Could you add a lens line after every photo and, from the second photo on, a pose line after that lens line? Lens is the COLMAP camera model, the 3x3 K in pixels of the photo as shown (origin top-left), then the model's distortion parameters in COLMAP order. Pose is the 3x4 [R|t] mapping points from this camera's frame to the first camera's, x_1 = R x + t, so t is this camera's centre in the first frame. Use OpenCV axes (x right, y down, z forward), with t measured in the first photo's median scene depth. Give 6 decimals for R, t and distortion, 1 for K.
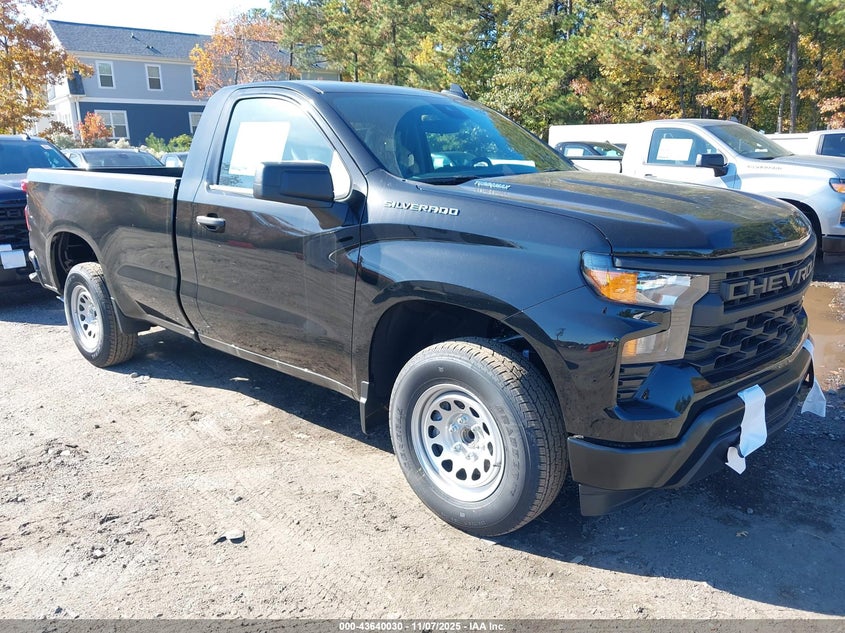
lens RADIAL K [[626.4, 0, 424.2], [0, 626.4, 320.1], [0, 0, 1]] dist [-0.005885, 0.001618]
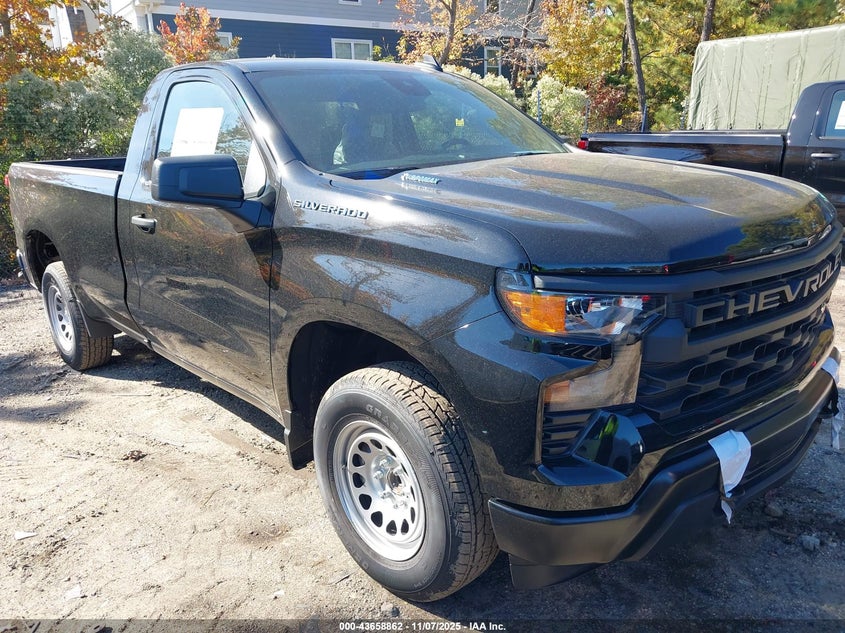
lens RADIAL K [[626.4, 0, 424.2], [0, 626.4, 320.1], [0, 0, 1]] dist [-0.005885, 0.001618]
pose [[0.996053, -0.004905, -0.088623, 0.189675], [0.008060, 0.999345, 0.035280, -0.059127], [0.088392, -0.035855, 0.995440, 0.178418]]
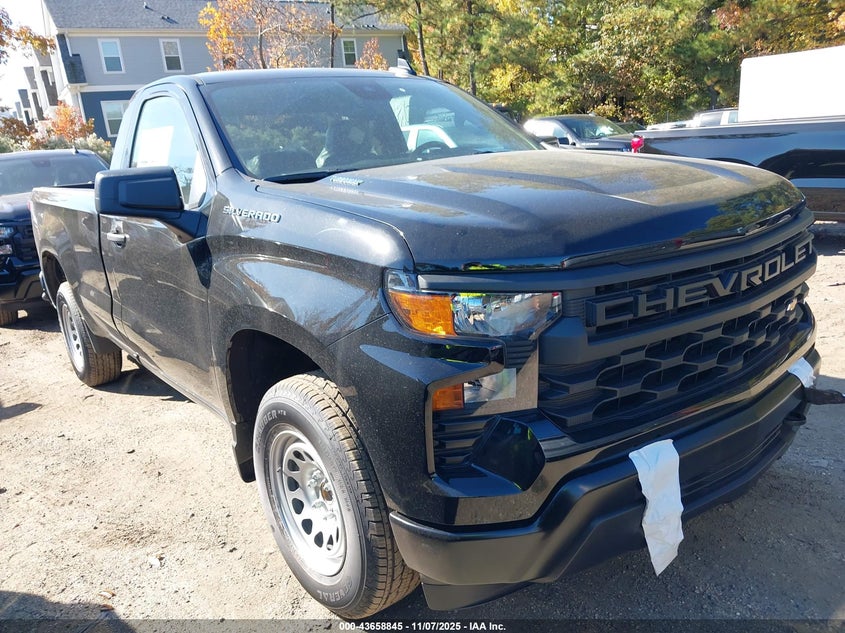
lens RADIAL K [[624.5, 0, 439.8], [0, 624.5, 320.4], [0, 0, 1]] dist [-0.002252, -0.002753]
pose [[0.986657, -0.030607, -0.159907, 0.357854], [0.033431, 0.999329, 0.014995, -0.045724], [0.159341, -0.020141, 0.987018, 0.234049]]
